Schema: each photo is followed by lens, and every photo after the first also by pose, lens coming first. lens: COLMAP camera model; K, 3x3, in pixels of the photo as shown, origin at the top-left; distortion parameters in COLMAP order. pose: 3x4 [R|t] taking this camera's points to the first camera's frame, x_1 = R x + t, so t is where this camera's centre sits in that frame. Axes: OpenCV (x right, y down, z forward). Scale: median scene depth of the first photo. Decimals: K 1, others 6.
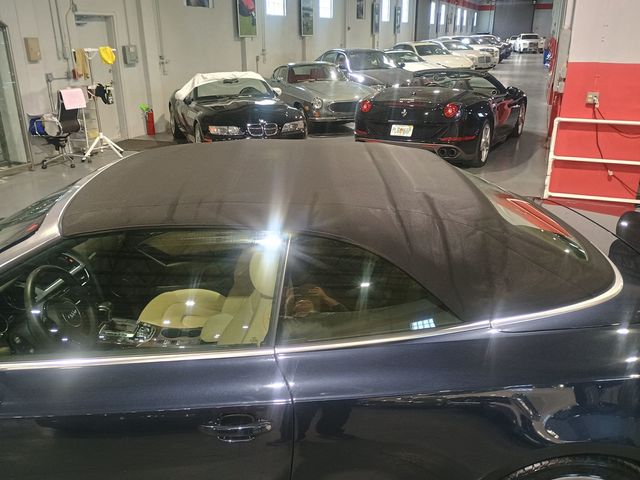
lens RADIAL K [[556.2, 0, 318.6], [0, 556.2, 235.0], [0, 0, 1]] dist [0.073530, -0.093356]
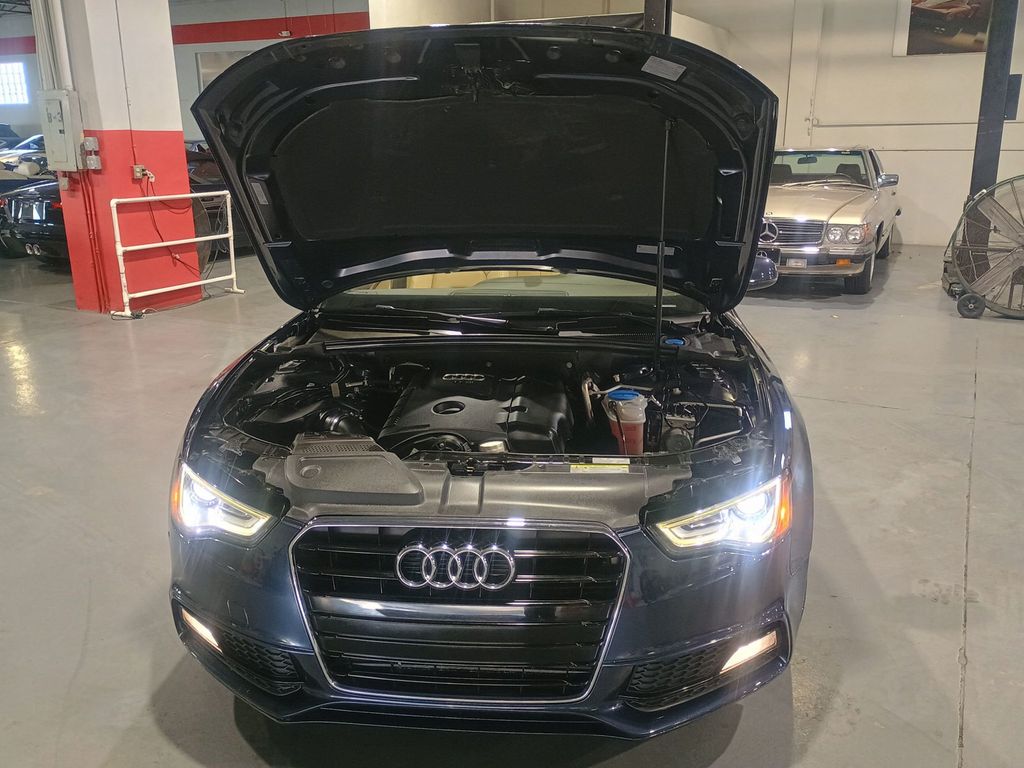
lens RADIAL K [[889.9, 0, 509.1], [0, 889.9, 383.2], [0, 0, 1]] dist [0.073530, -0.093356]
pose [[0.109719, -0.270897, 0.956335, -0.533369], [0.344287, 0.912940, 0.219105, -0.038442], [-0.932431, 0.305214, 0.193433, 0.208368]]
